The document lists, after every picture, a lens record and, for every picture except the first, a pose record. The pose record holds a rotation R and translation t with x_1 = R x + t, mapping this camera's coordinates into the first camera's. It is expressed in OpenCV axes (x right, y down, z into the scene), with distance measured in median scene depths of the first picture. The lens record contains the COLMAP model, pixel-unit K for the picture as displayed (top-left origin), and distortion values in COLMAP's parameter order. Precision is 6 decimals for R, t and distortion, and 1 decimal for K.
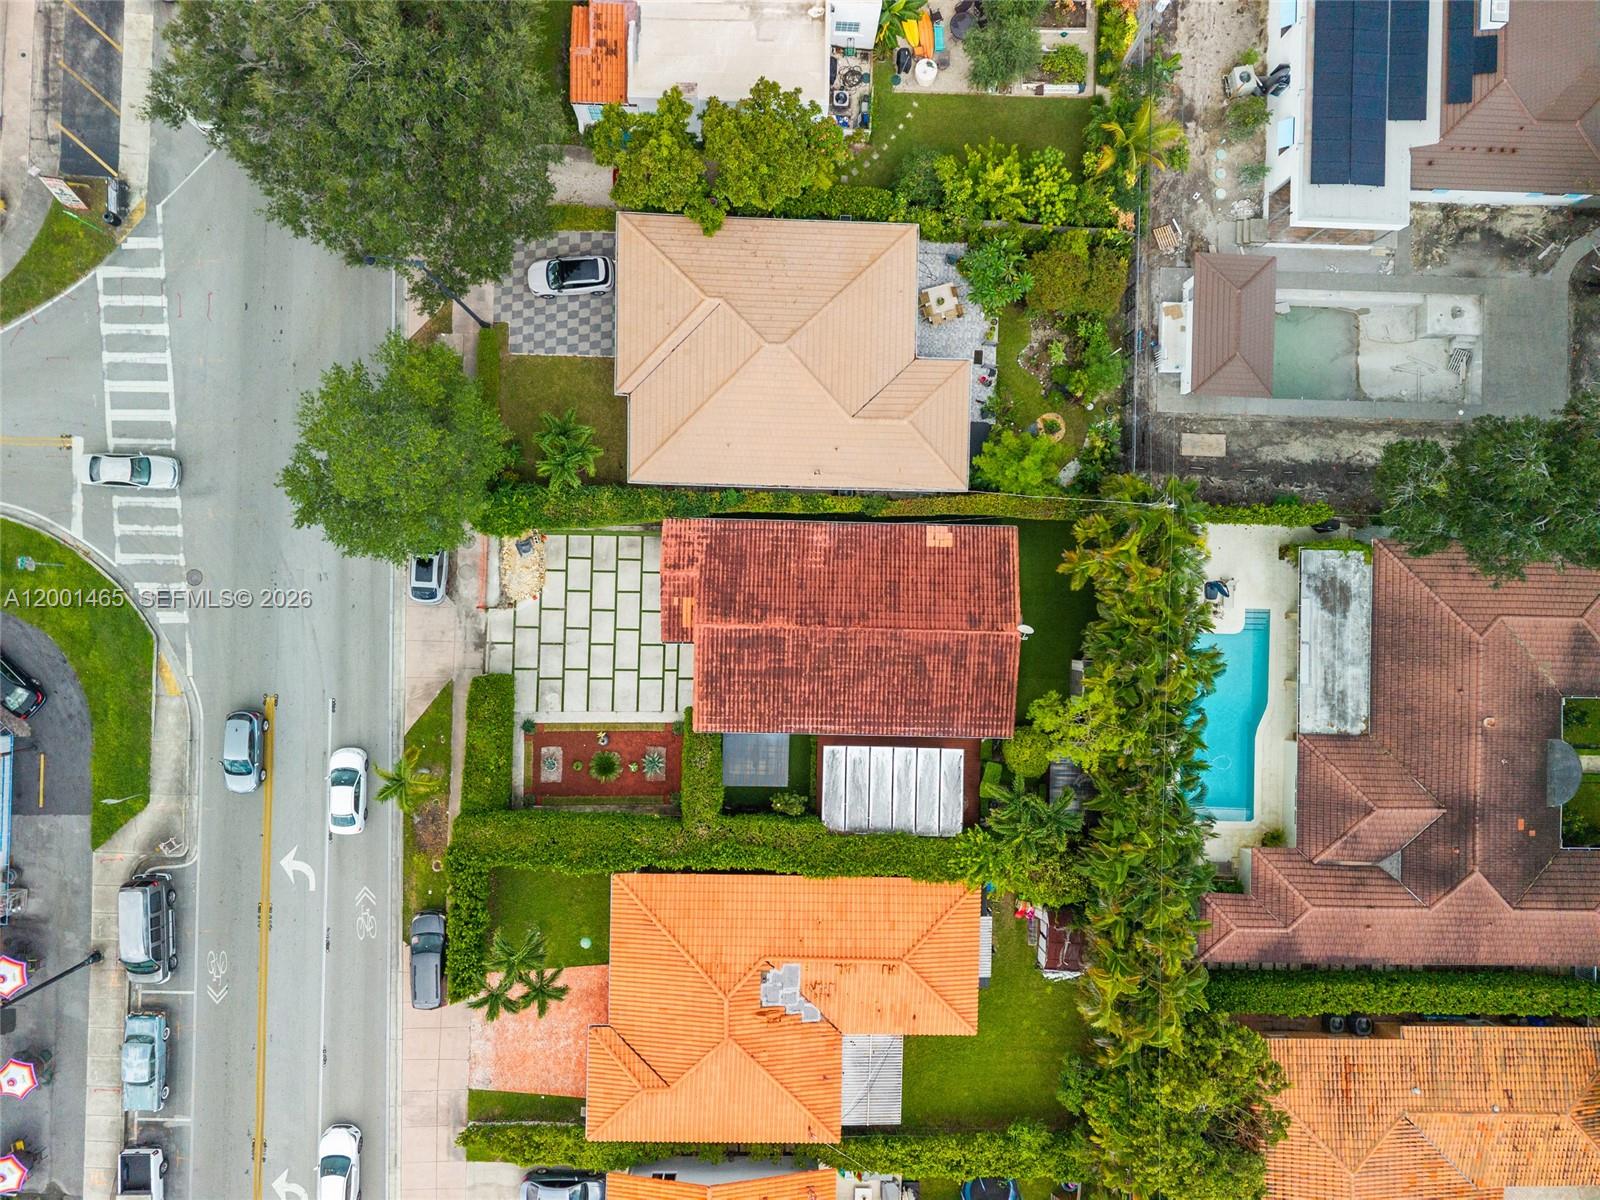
lens RADIAL K [[1061.2, 0, 800.0], [0, 1061.2, 600.0], [0, 0, 1]] dist [0.068266, -0.078952]
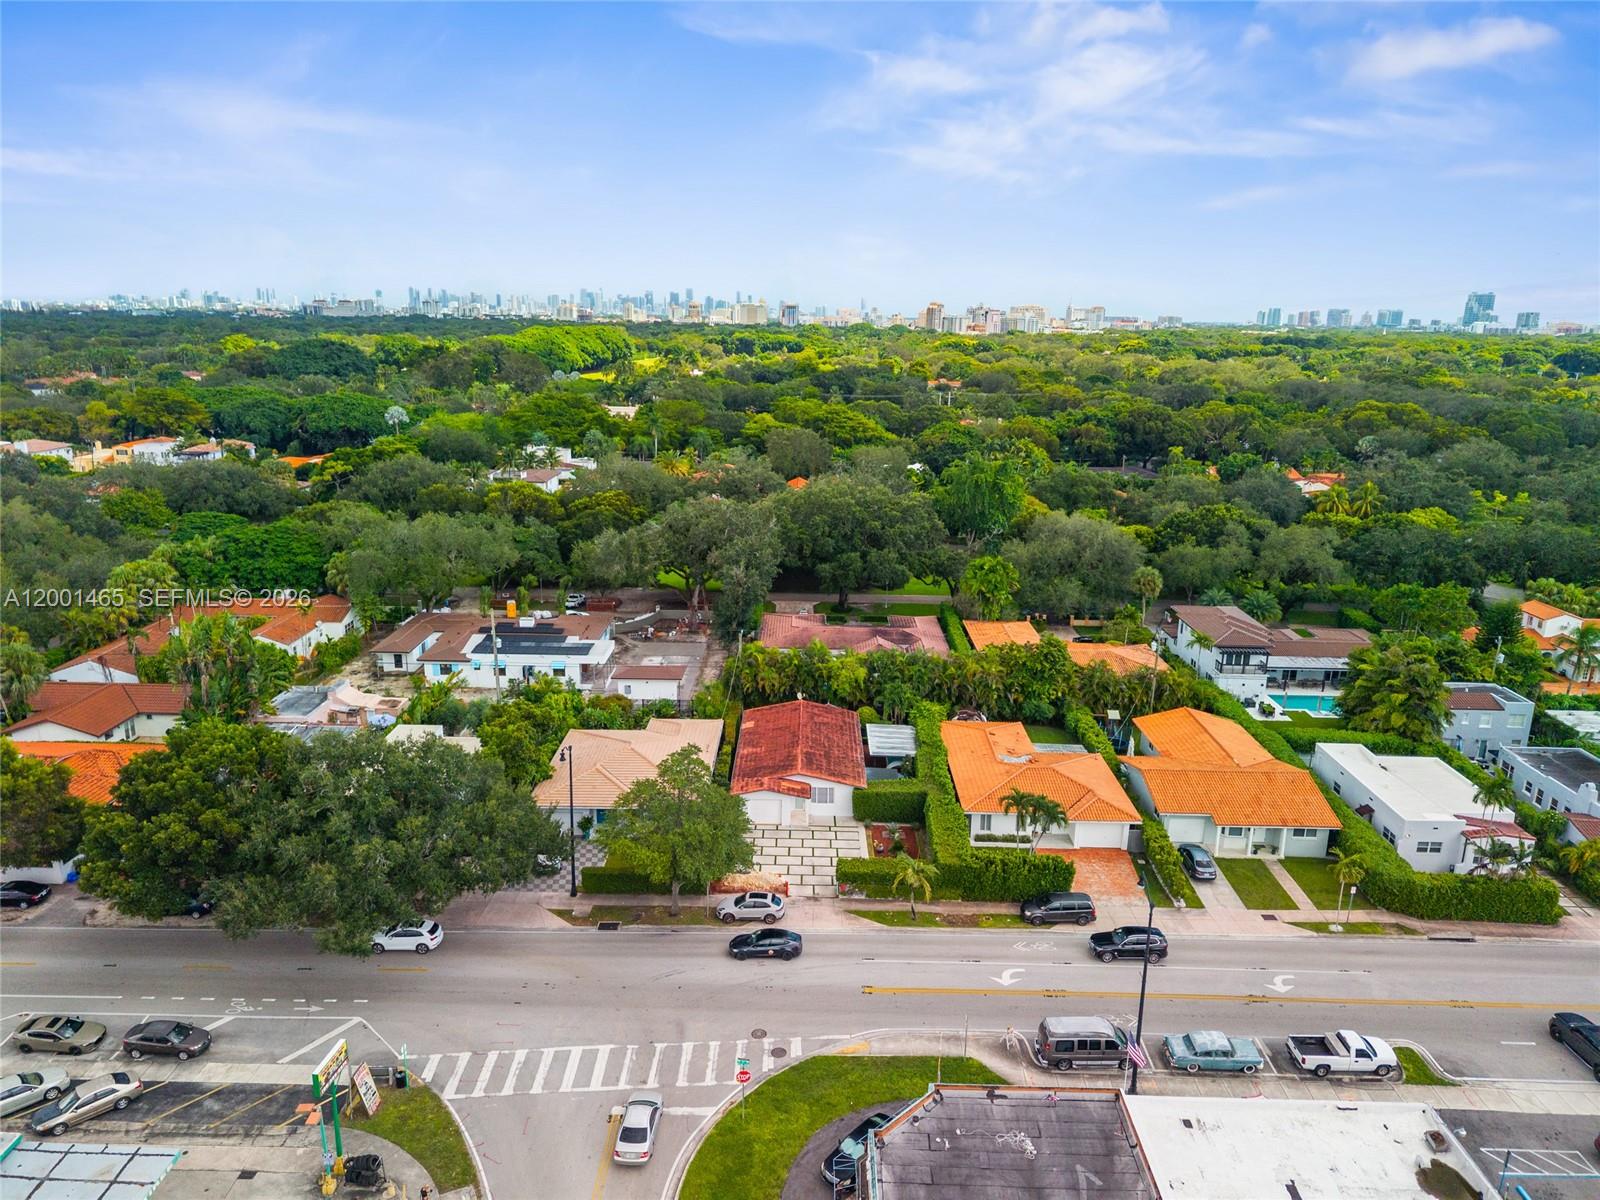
lens RADIAL K [[1061.2, 0, 800.0], [0, 1061.2, 600.0], [0, 0, 1]] dist [0.068266, -0.078952]
pose [[-0.011108, -0.295326, 0.955332, -1.472725], [0.999675, 0.018645, 0.017387, -0.006581], [-0.022947, 0.955215, 0.295023, 0.266524]]
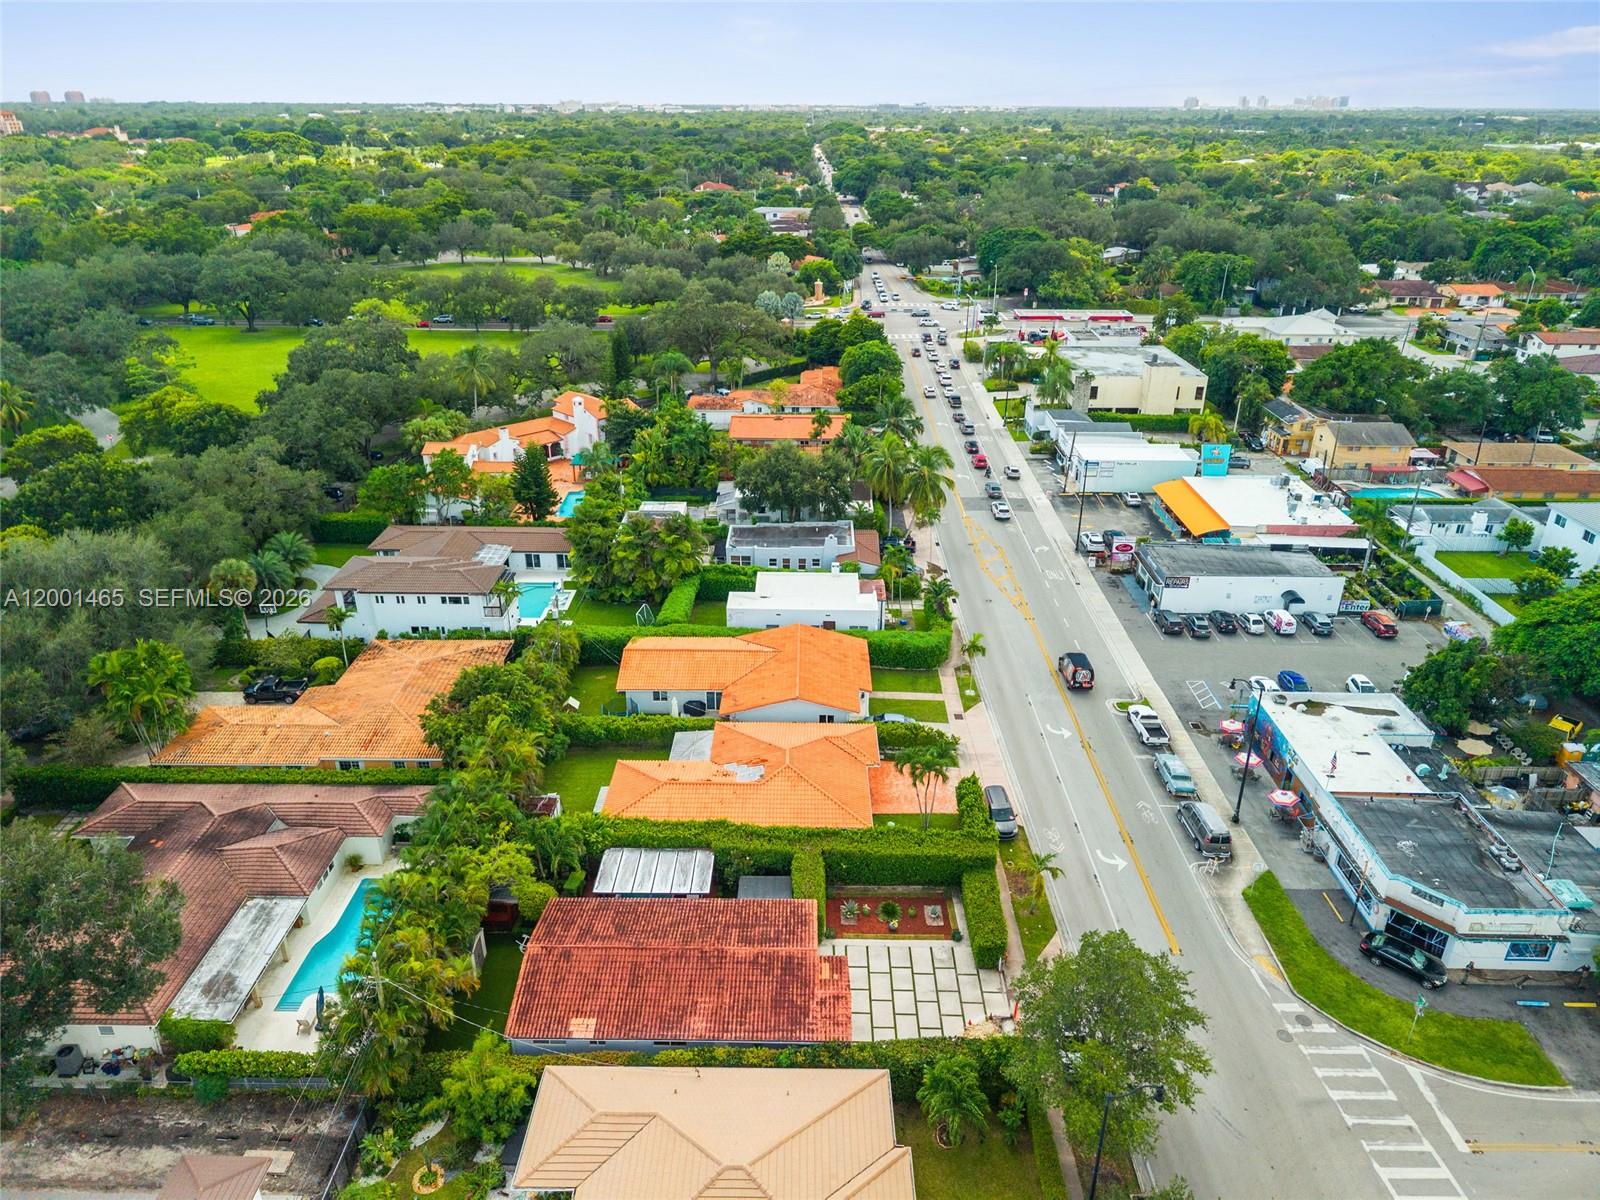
lens RADIAL K [[1061.2, 0, 800.0], [0, 1061.2, 600.0], [0, 0, 1]] dist [0.068266, -0.078952]
pose [[-0.998967, -0.032803, -0.031451, -0.031756], [-0.014997, -0.415330, 0.909547, -0.815380], [-0.042899, 0.909079, 0.414409, 0.180754]]
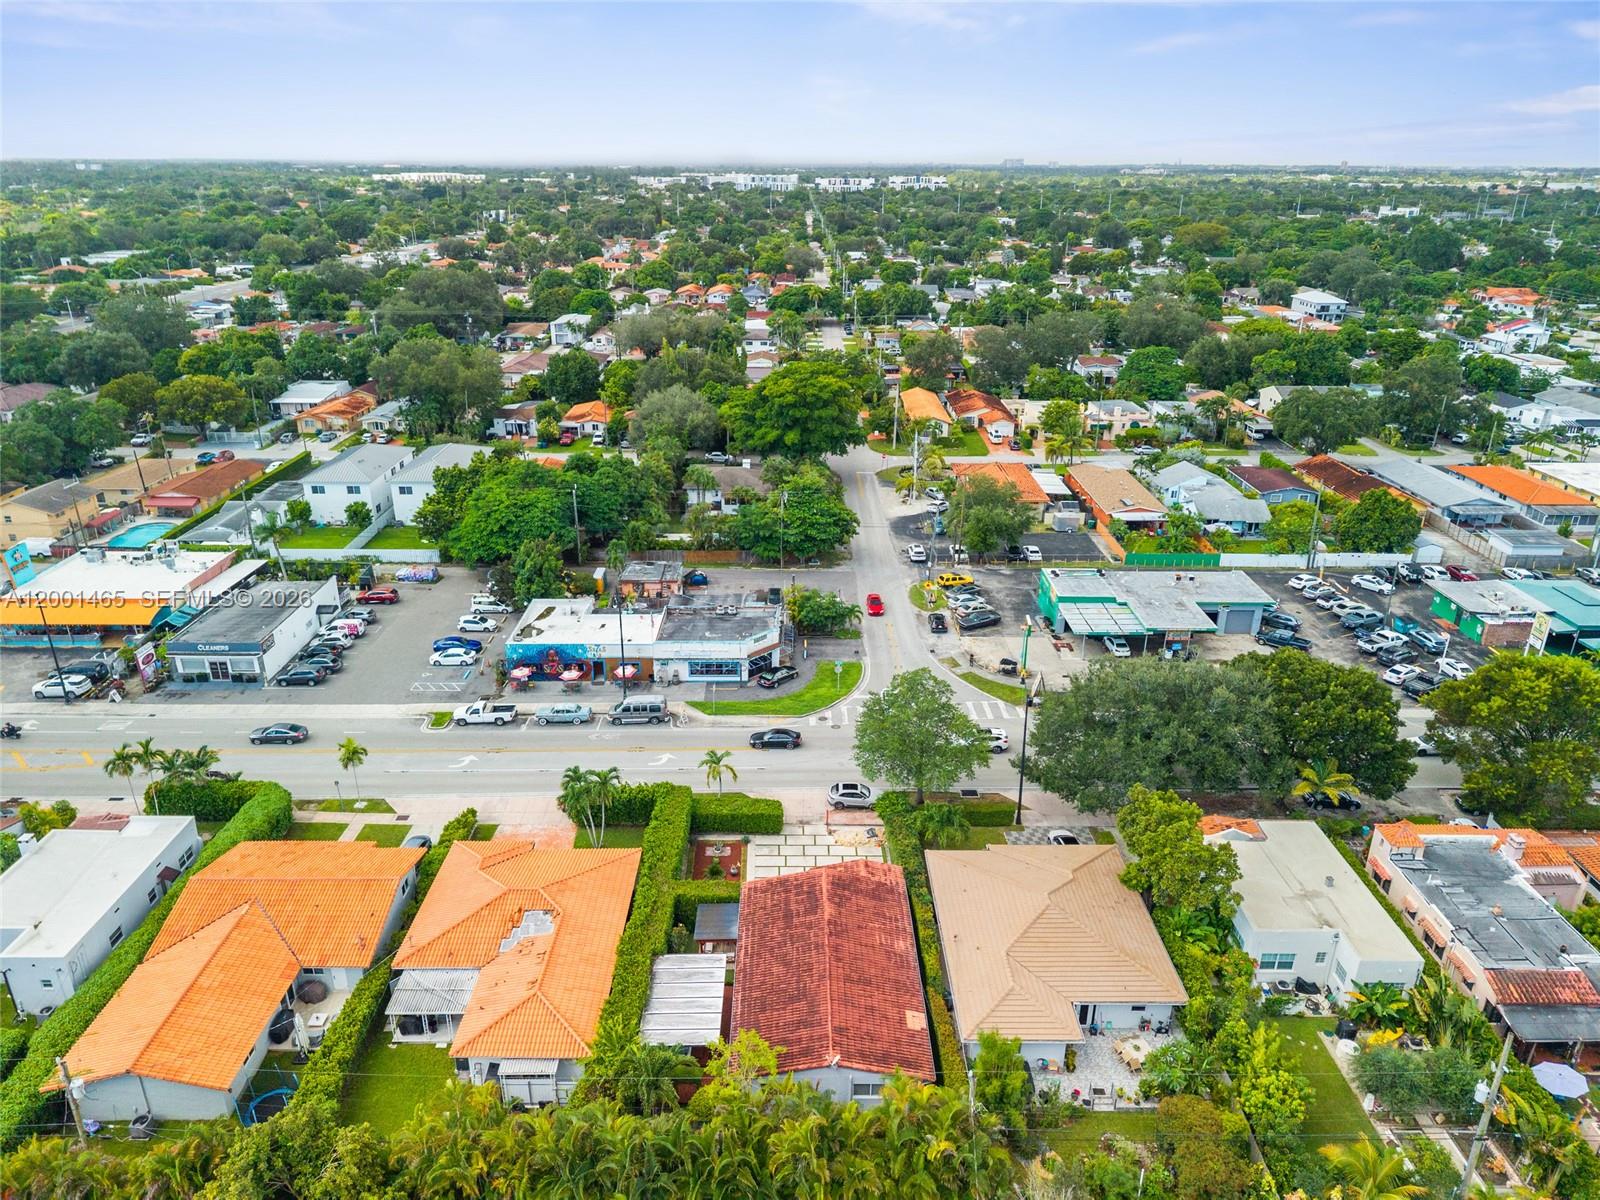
lens RADIAL K [[1061.2, 0, 800.0], [0, 1061.2, 600.0], [0, 0, 1]] dist [0.068266, -0.078952]
pose [[0.027492, 0.347220, -0.937380, 0.983123], [-0.999616, 0.012834, -0.024563, 0.078082], [0.003502, 0.937696, 0.347440, 0.209600]]
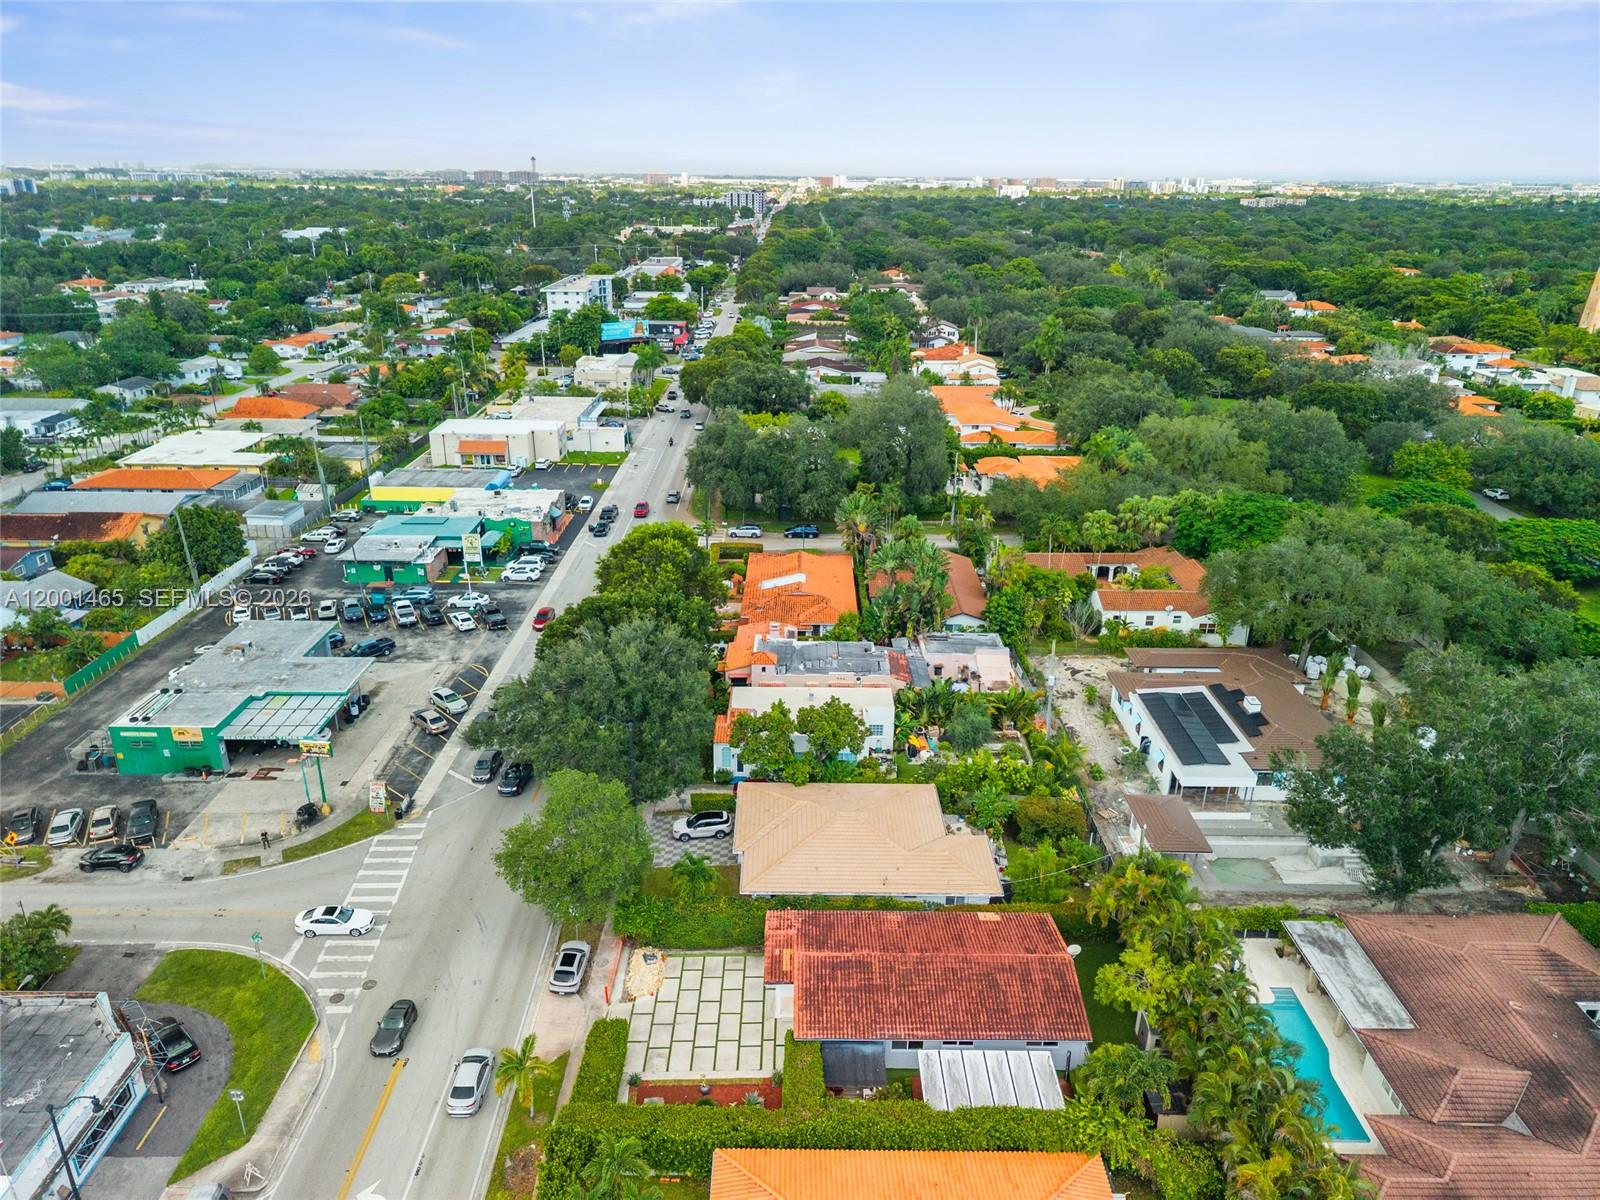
lens RADIAL K [[1086.6, 0, 800.0], [0, 1086.6, 600.0], [0, 0, 1]] dist [0.079024, -0.056158]
pose [[0.999327, -0.033219, 0.015589, -0.094969], [0.026982, 0.377311, -0.925694, 0.965939], [0.024869, 0.925491, 0.377953, 0.160552]]
